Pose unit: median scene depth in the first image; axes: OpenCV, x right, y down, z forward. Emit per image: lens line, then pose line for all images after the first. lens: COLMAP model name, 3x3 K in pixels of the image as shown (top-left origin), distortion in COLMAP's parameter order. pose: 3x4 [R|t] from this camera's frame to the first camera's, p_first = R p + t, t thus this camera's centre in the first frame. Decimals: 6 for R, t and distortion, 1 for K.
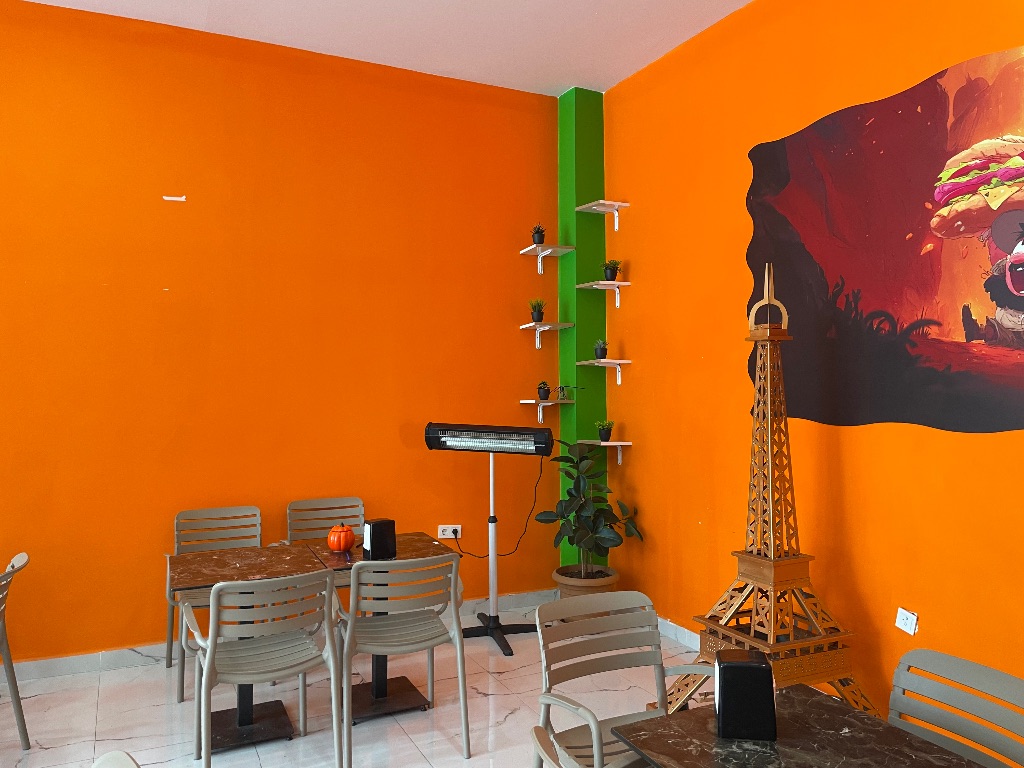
lens RADIAL K [[770.3, 0, 512.0], [0, 770.3, 384.0], [0, 0, 1]] dist [0.015273, 0.006931]
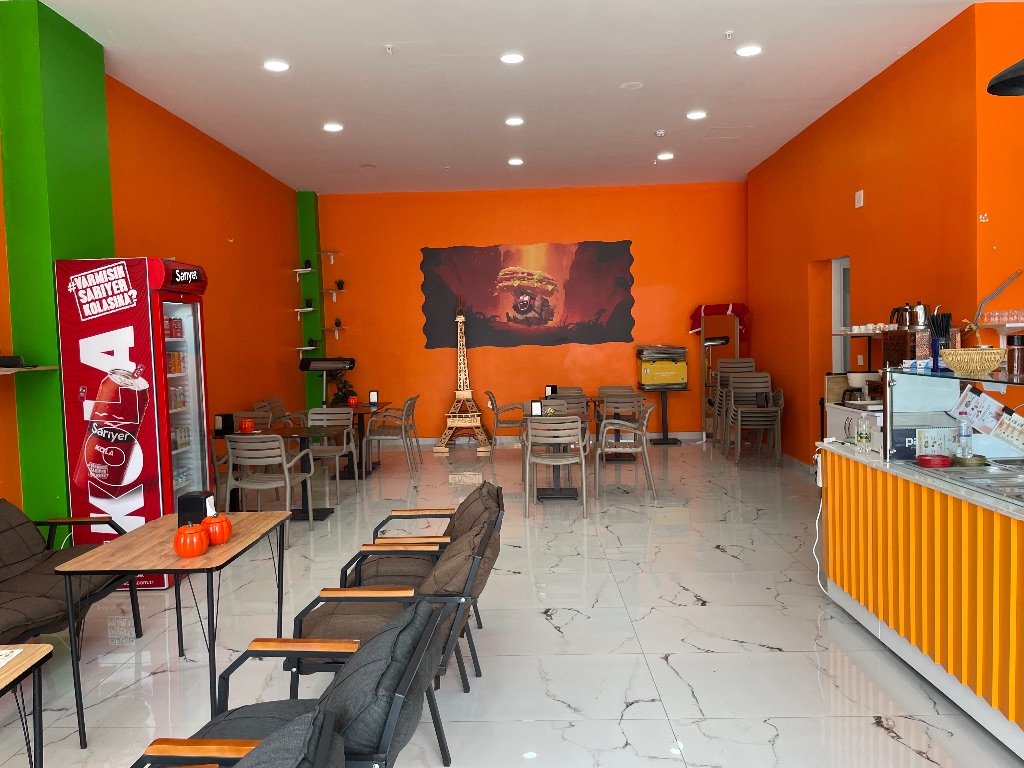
lens RADIAL K [[770.3, 0, 512.0], [0, 770.3, 384.0], [0, 0, 1]] dist [0.015273, 0.006931]
pose [[0.446791, -0.057890, 0.892763, -2.555895], [0.033830, 0.998284, 0.047802, 0.060846], [-0.893998, 0.008845, 0.447983, -0.602287]]
